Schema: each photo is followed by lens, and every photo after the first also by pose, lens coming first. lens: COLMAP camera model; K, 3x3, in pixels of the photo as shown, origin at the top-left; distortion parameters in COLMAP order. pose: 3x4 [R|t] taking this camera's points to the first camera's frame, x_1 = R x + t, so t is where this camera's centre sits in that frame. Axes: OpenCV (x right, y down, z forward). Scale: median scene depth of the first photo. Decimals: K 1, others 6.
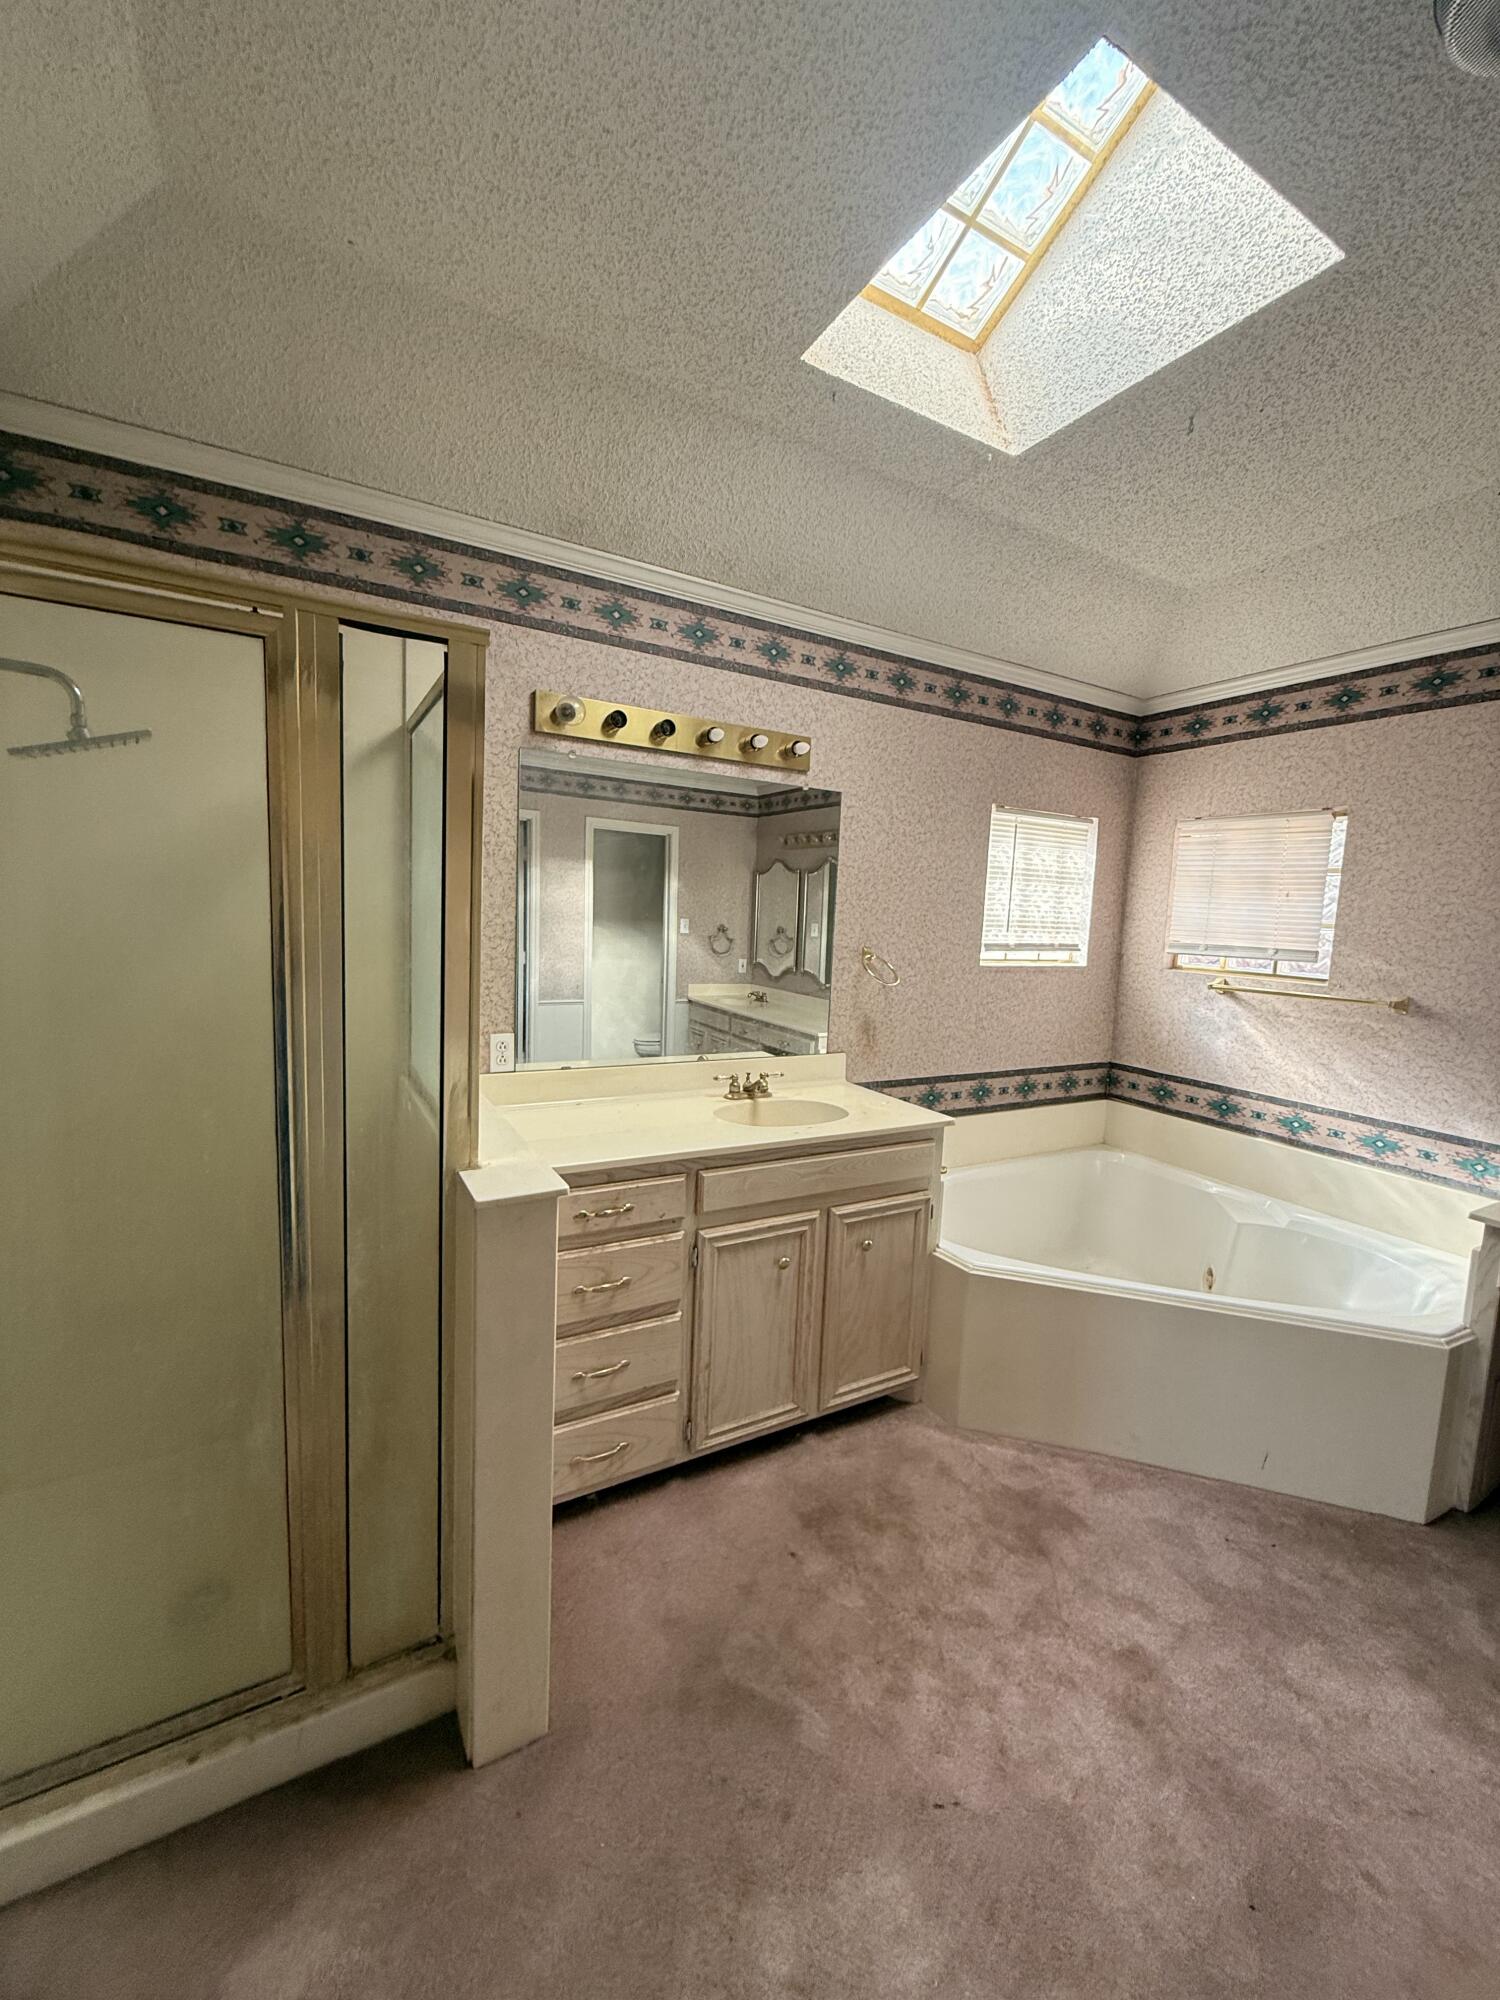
lens RADIAL K [[794.3, 0, 750.0], [0, 794.3, 996.6], [0, 0, 1]] dist [-0.004301, 0.001144]
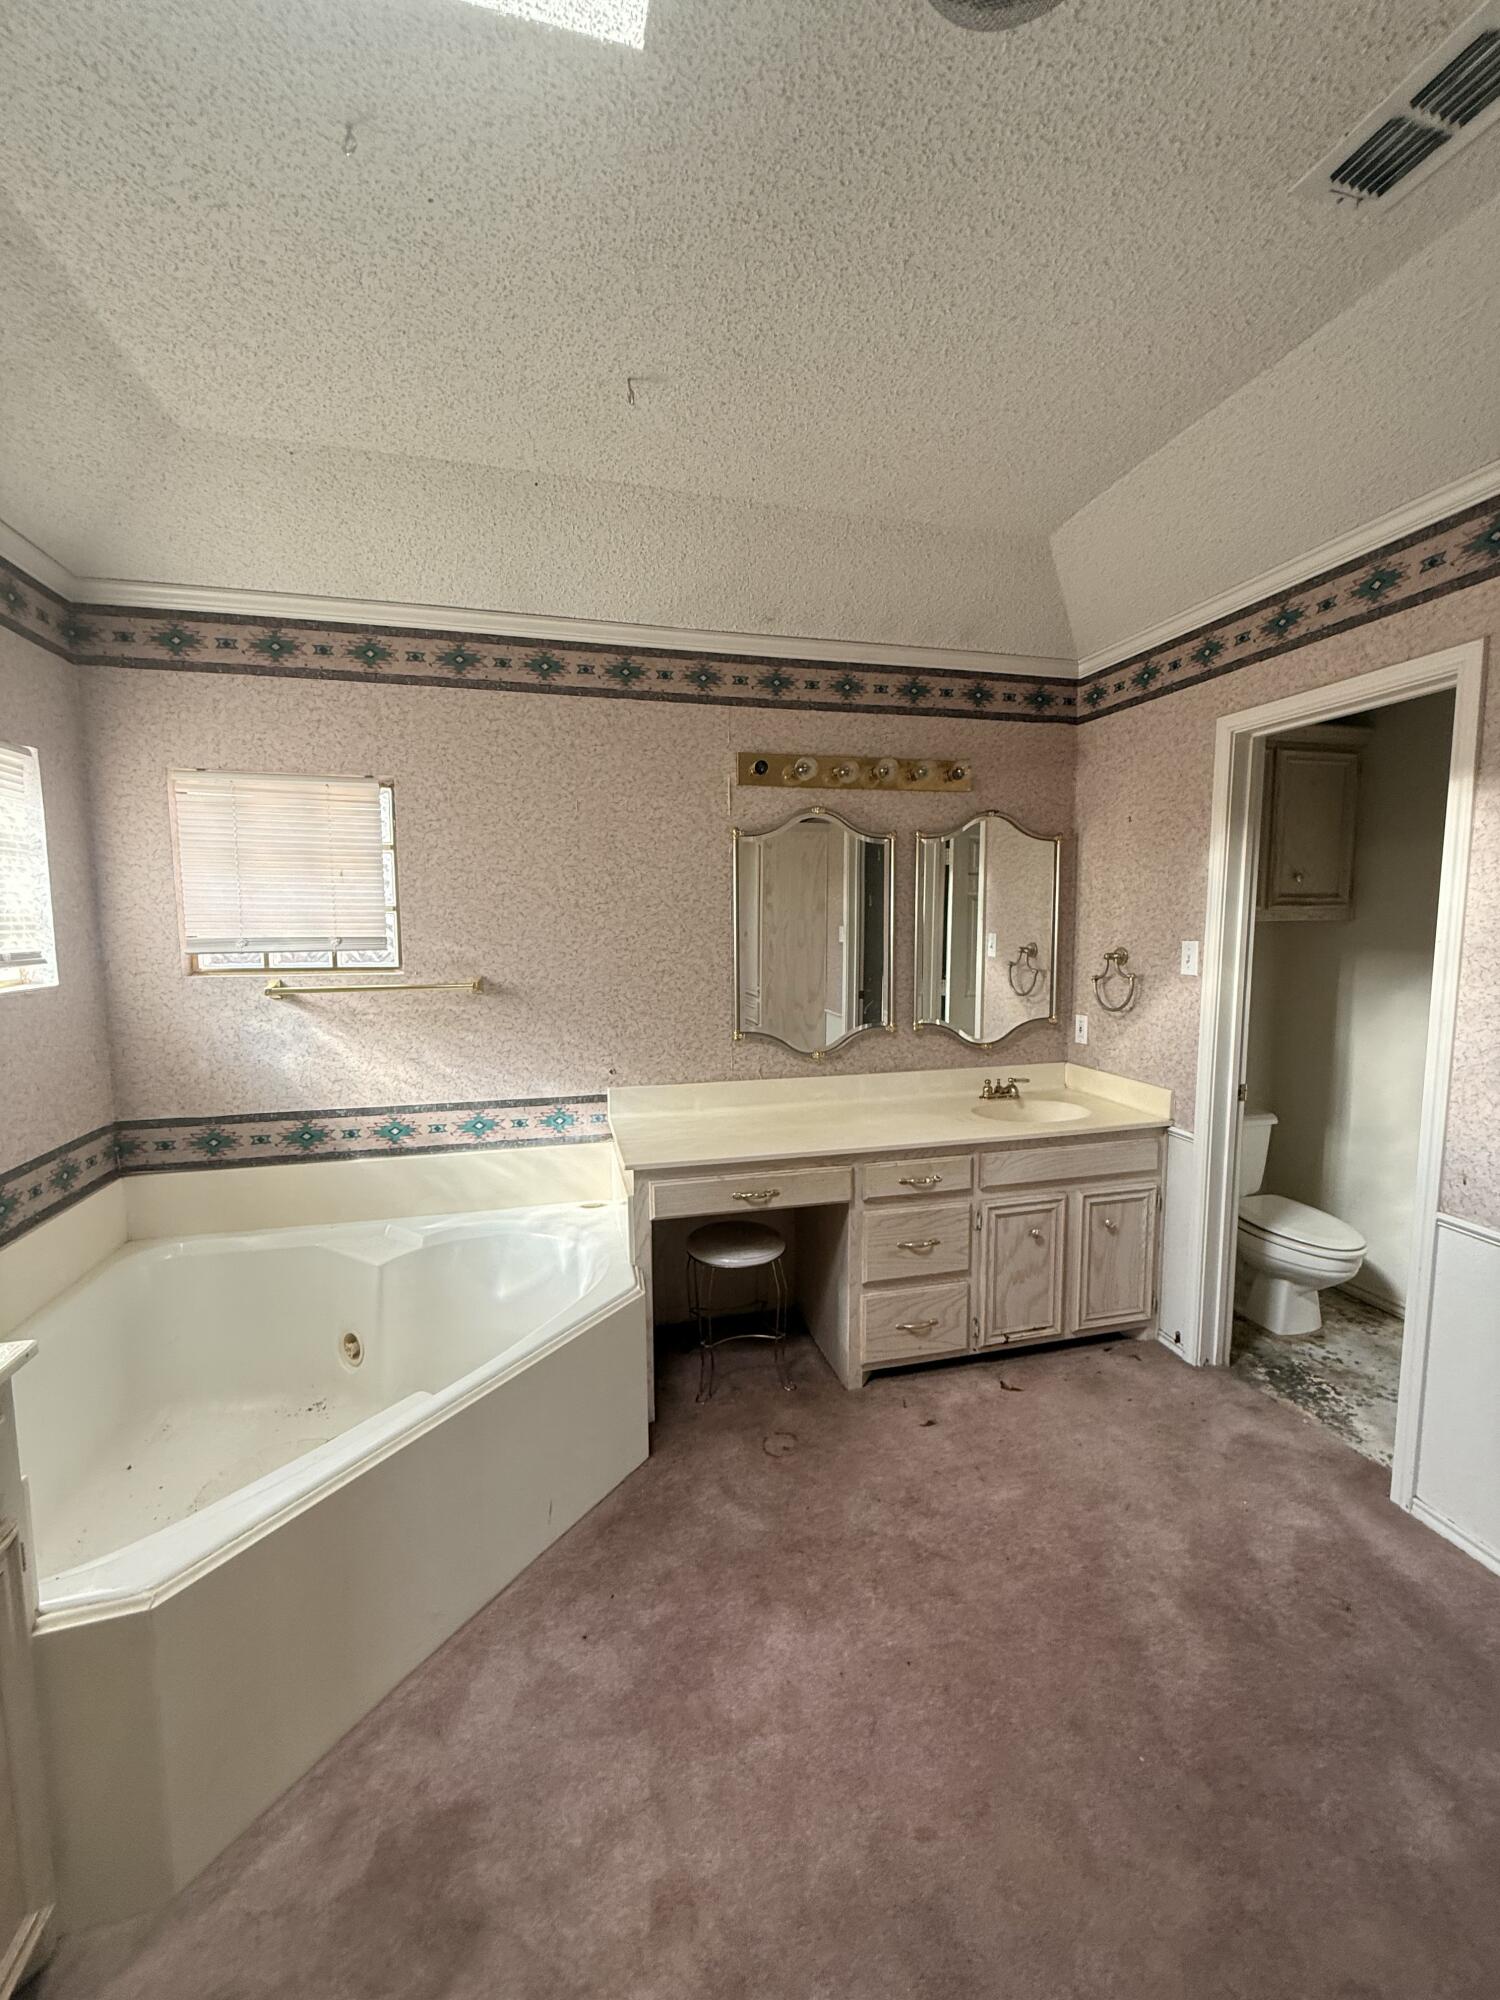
lens RADIAL K [[794.3, 0, 748.8], [0, 794.3, 995.4], [0, 0, 1]] dist [-0.004301, 0.001144]
pose [[0.257140, -0.137399, 0.956557, -0.045399], [0.119596, 0.986756, 0.109587, -0.041180], [-0.958945, 0.086221, 0.270167, 0.367764]]
